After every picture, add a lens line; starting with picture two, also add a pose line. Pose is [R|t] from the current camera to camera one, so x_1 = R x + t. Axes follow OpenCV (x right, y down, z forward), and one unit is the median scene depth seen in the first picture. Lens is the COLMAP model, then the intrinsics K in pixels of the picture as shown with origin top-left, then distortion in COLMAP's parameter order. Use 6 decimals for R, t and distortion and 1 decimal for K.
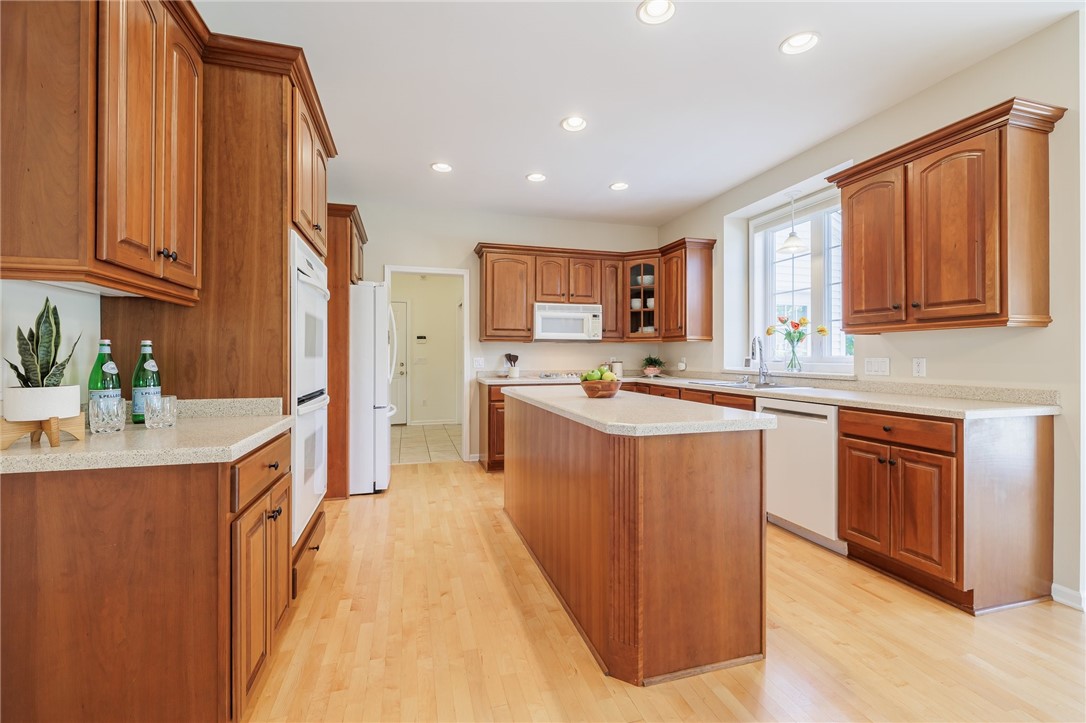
lens RADIAL K [[452.5, 0, 533.1], [0, 452.5, 357.3], [0, 0, 1]] dist [-0.006472, -0.000037]
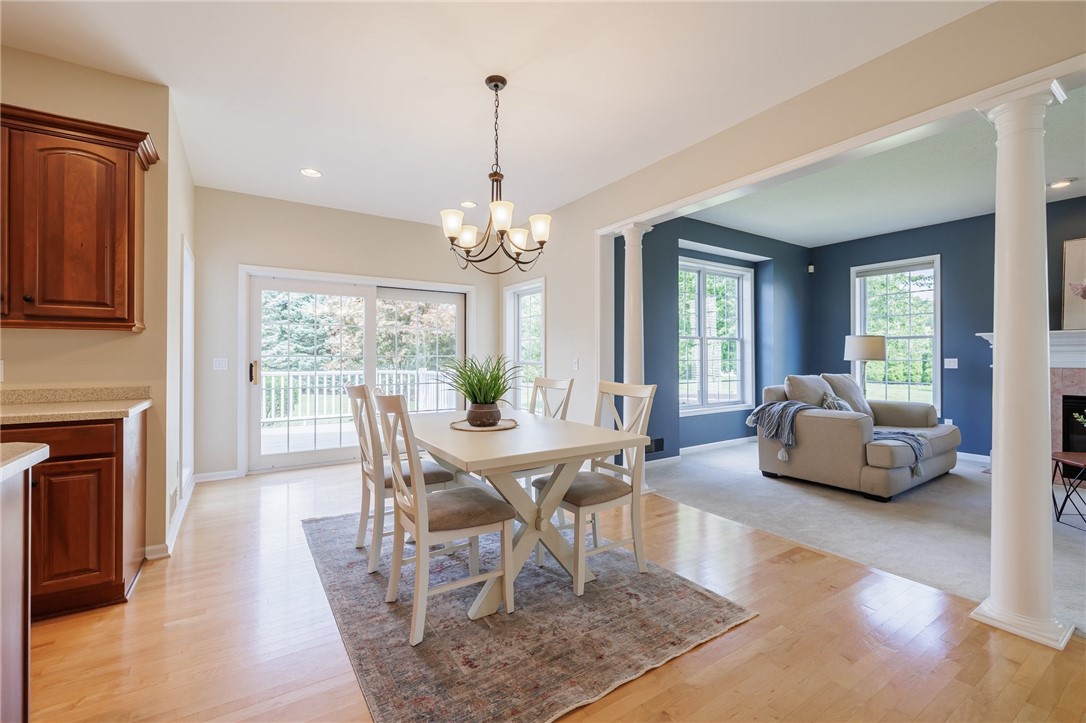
lens RADIAL K [[452.5, 0, 533.1], [0, 452.5, 357.3], [0, 0, 1]] dist [-0.006472, -0.000037]
pose [[-0.299056, 0.002164, 0.954233, -0.295501], [0.000601, 0.999998, -0.002080, -0.000705], [-0.954235, -0.000049, -0.299057, 0.366061]]
